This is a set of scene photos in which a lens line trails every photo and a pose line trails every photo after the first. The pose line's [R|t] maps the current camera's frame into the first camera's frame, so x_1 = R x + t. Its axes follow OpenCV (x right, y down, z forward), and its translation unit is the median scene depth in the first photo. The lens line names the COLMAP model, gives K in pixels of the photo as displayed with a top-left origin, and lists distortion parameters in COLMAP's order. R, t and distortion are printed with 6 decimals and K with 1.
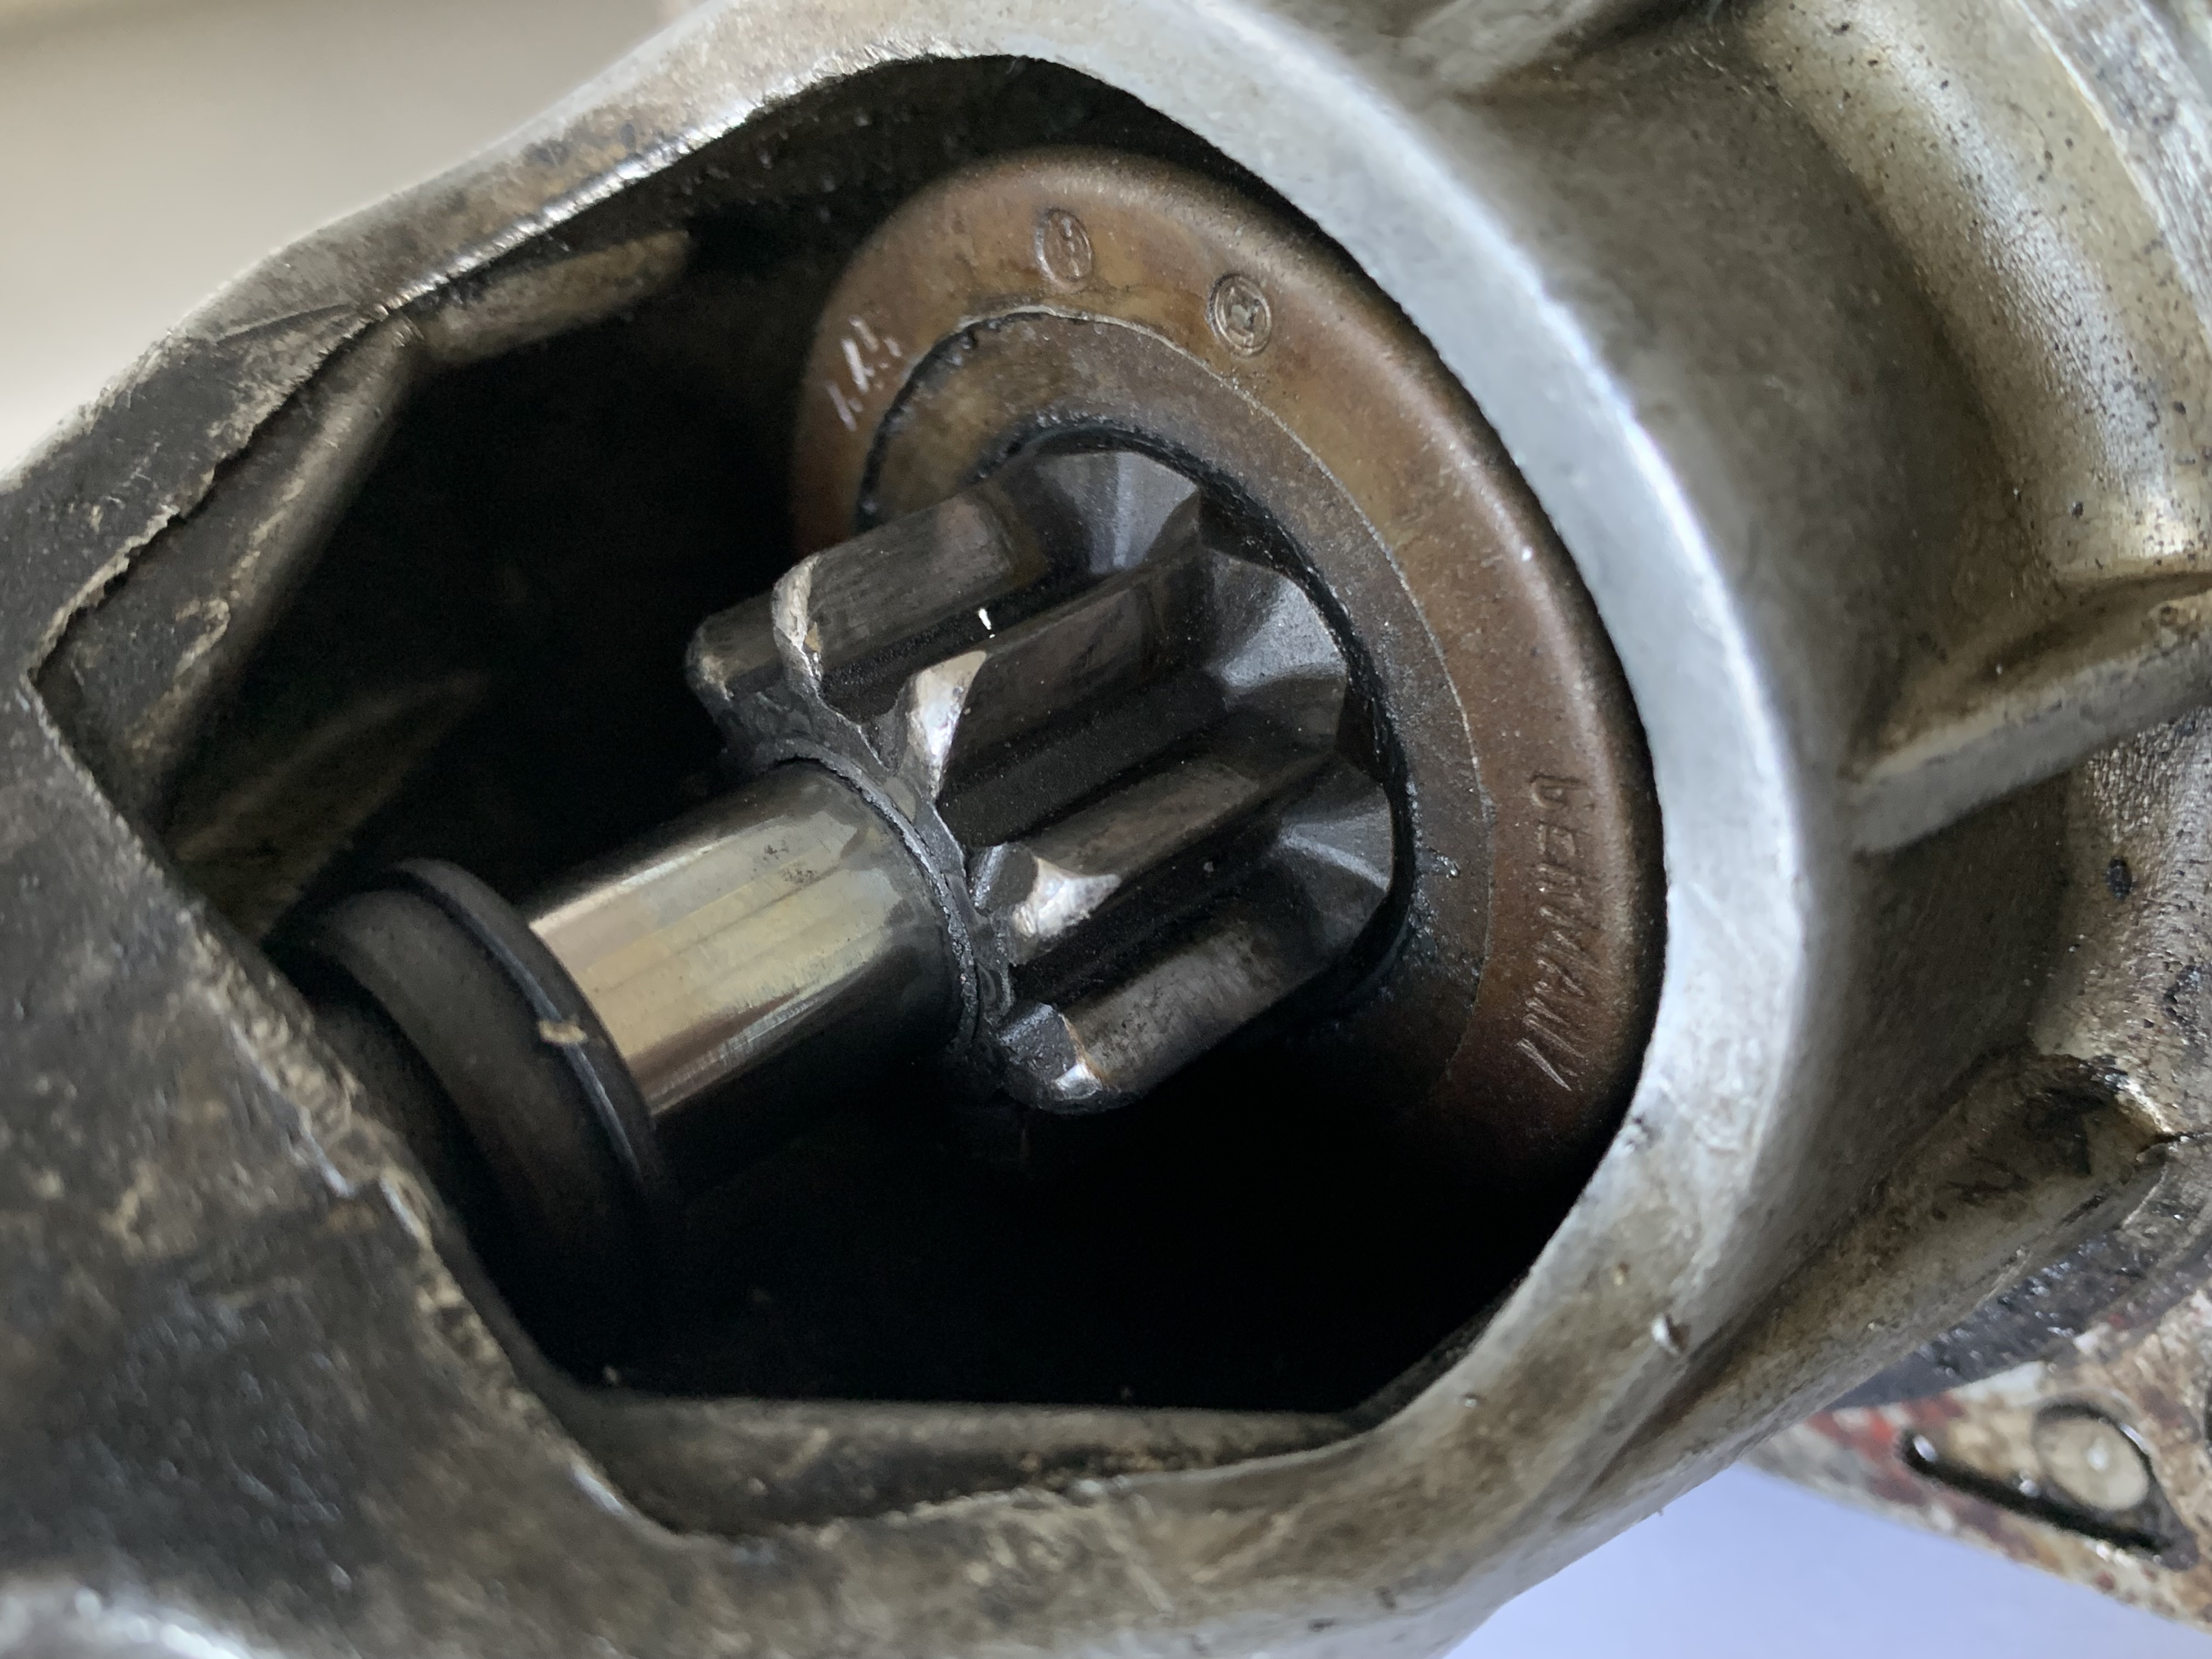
lens RADIAL K [[2226.8, 0, 1110.2], [0, 2226.8, 814.8], [0, 0, 1]] dist [-0.034298, 0.000000]
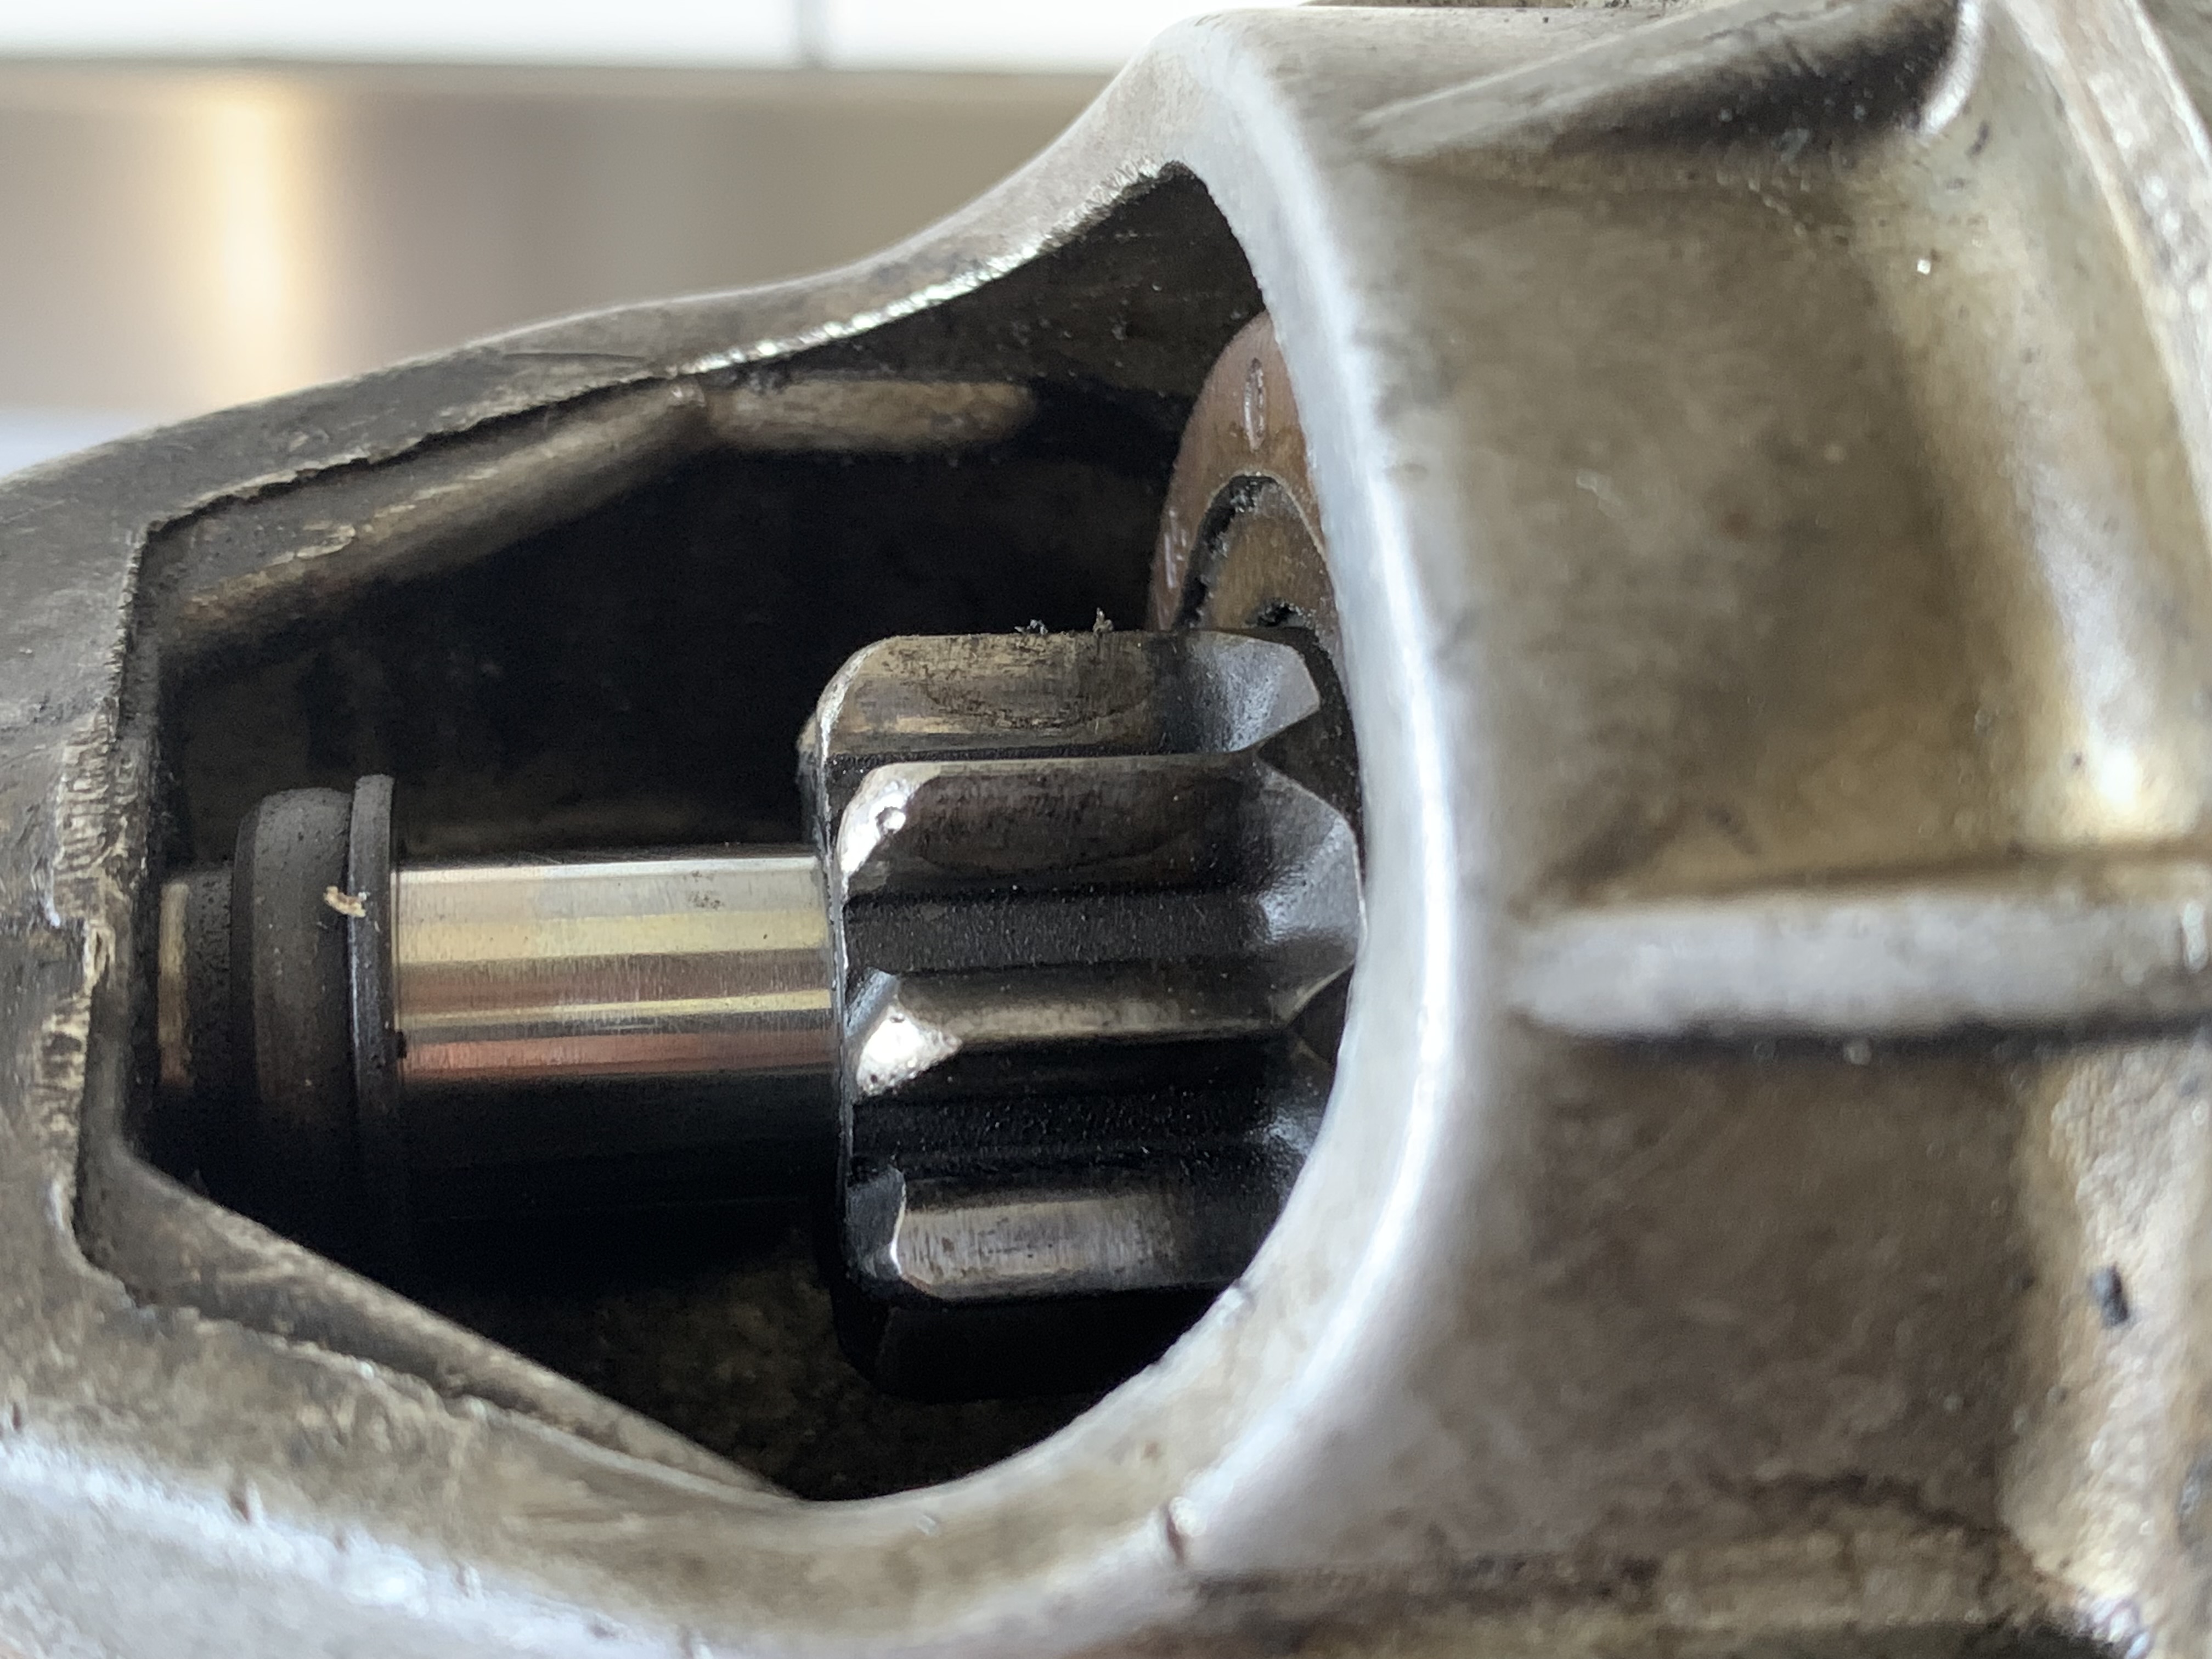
lens RADIAL K [[2969.7, 0, 1099.3], [0, 2969.7, 839.9], [0, 0, 1]] dist [0.035173, 0.000000]
pose [[0.838464, 0.203427, -0.505565, 0.698355], [-0.340294, 0.920056, -0.194157, 0.209835], [0.425651, 0.334834, 0.840659, -0.013708]]
